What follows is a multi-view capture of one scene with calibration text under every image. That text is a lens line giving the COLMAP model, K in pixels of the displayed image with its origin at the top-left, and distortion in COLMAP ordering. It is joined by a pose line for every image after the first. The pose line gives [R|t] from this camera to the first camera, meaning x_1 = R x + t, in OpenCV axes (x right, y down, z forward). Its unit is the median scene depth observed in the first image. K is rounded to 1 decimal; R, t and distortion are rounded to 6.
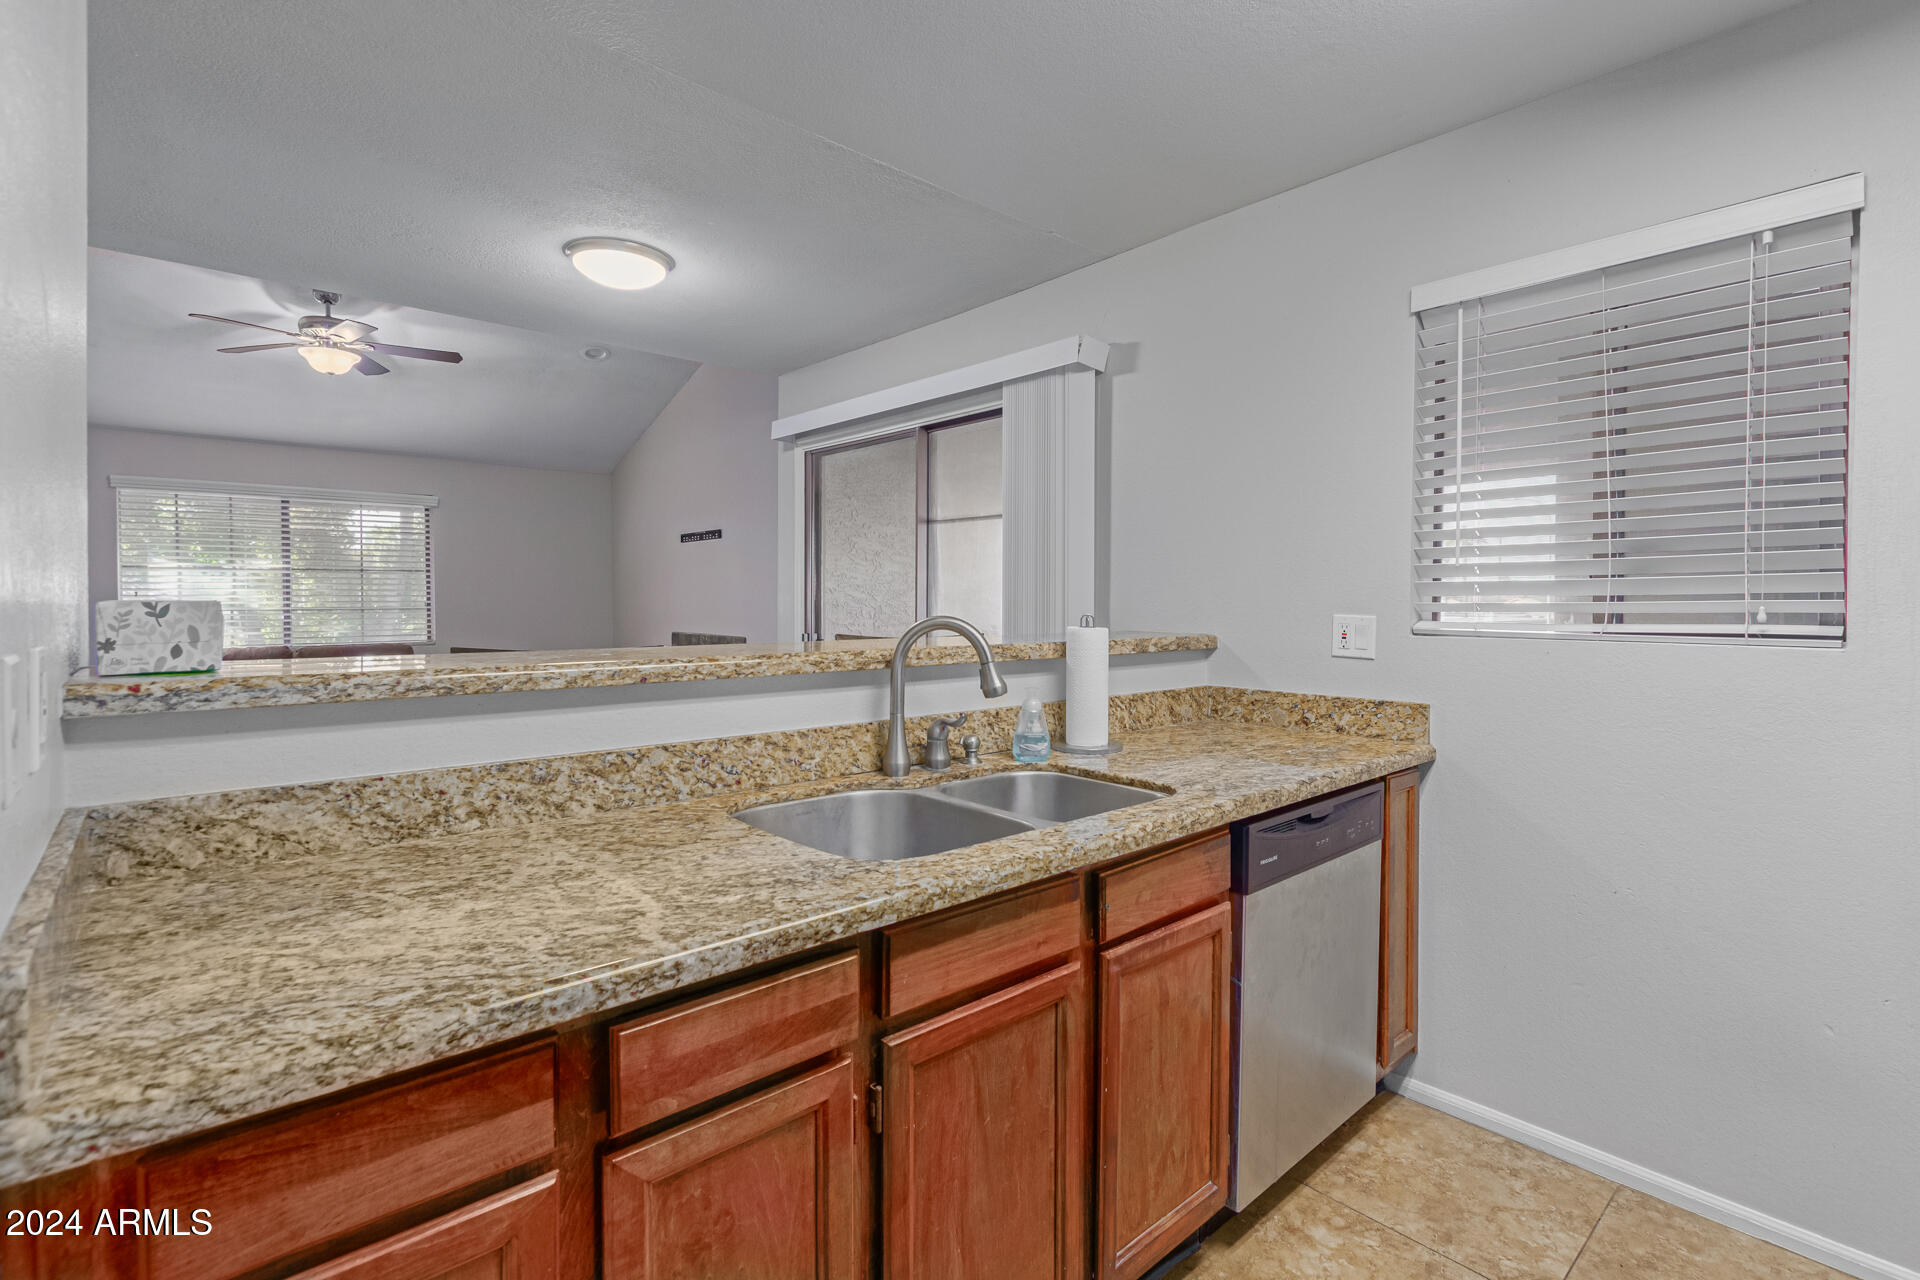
lens RADIAL K [[887.6, 0, 964.9], [0, 887.6, 612.5], [0, 0, 1]] dist [0.011399, -0.000091]
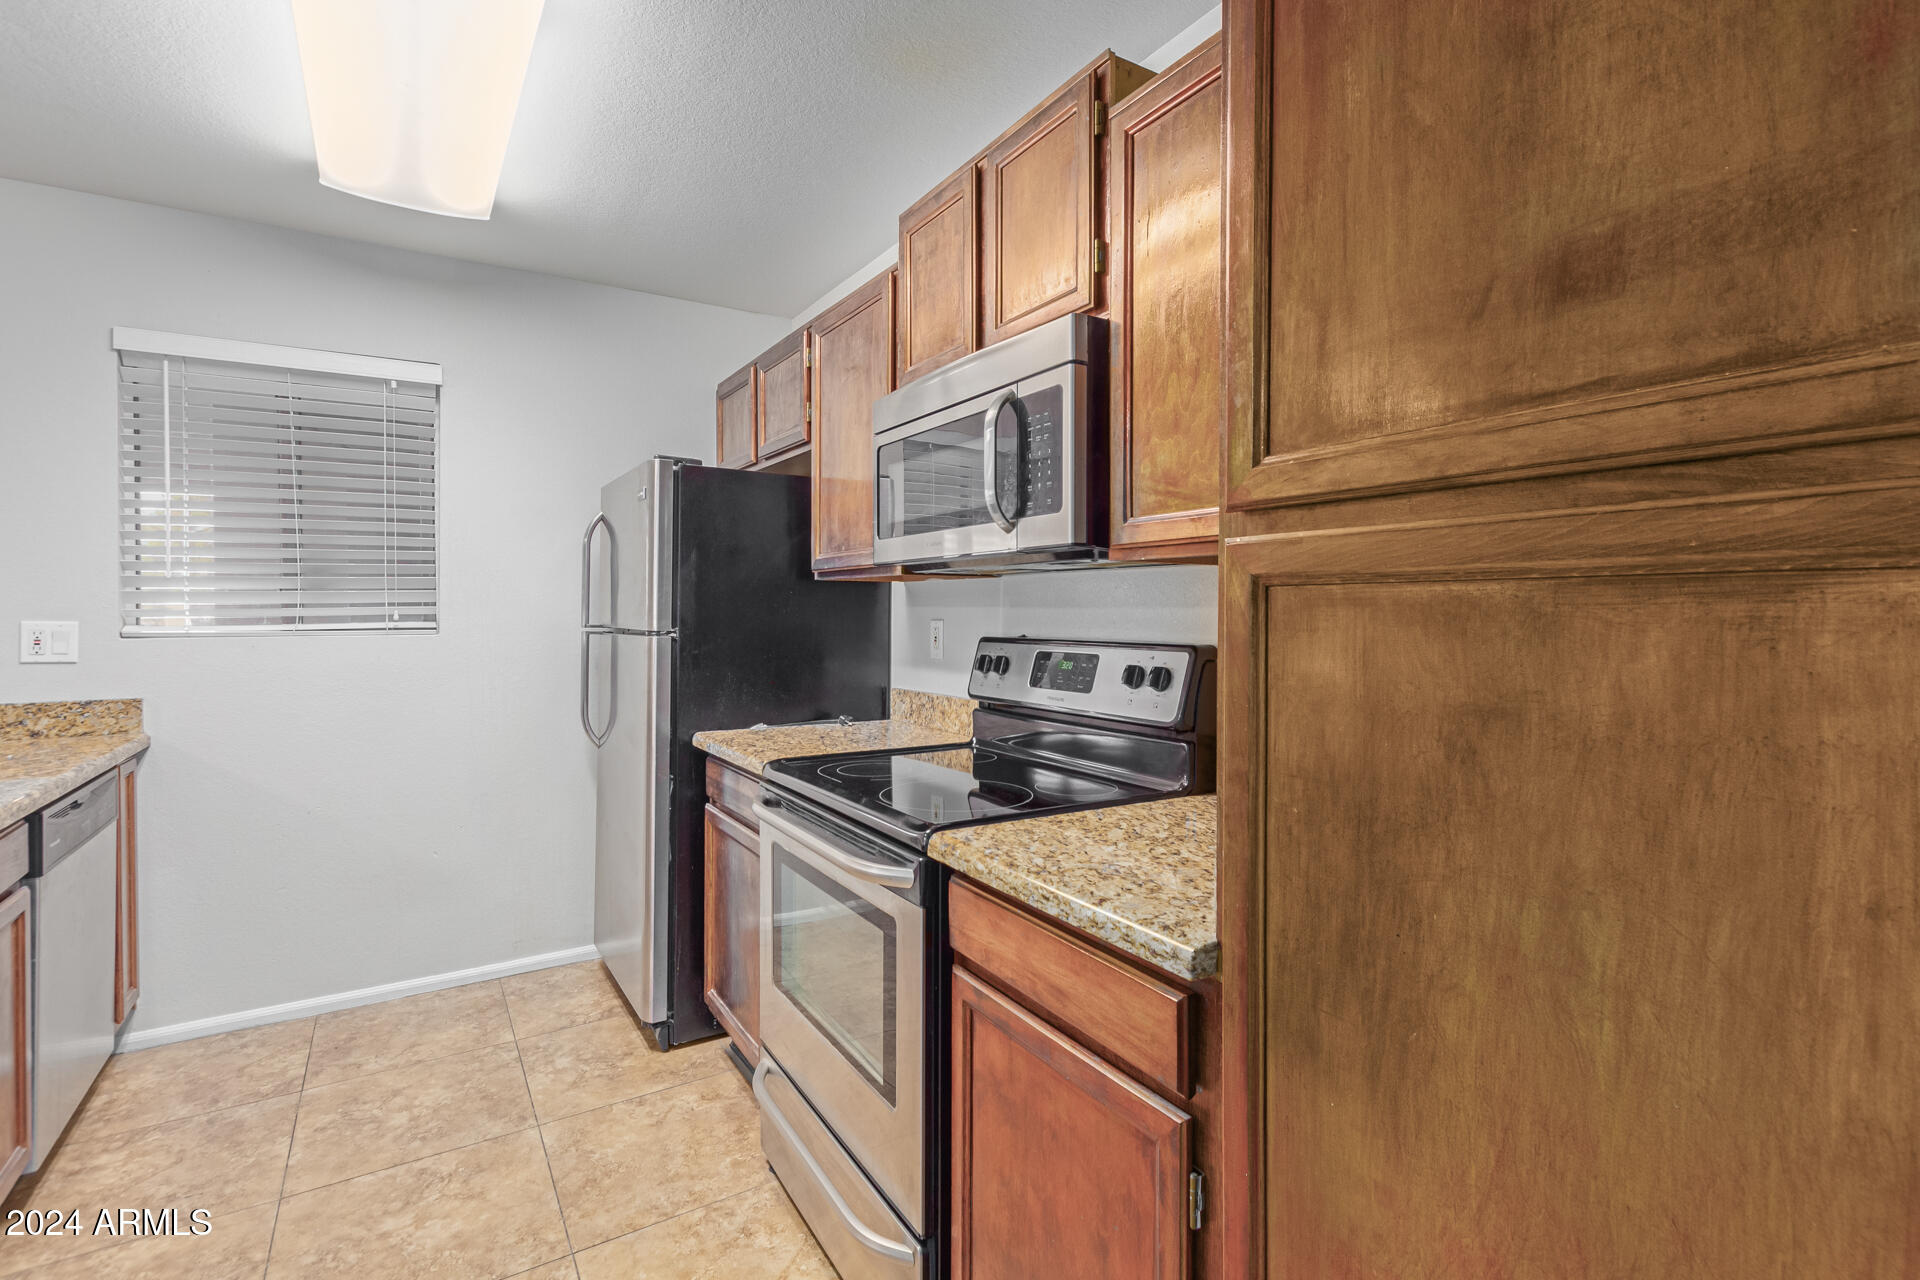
lens RADIAL K [[887.6, 0, 961.0], [0, 887.6, 625.2], [0, 0, 1]] dist [0.011399, -0.000091]
pose [[0.168467, -0.022468, 0.985451, -0.468717], [0.014146, 0.999692, 0.020374, 0.001159], [-0.985606, 0.010507, 0.168733, -0.248673]]
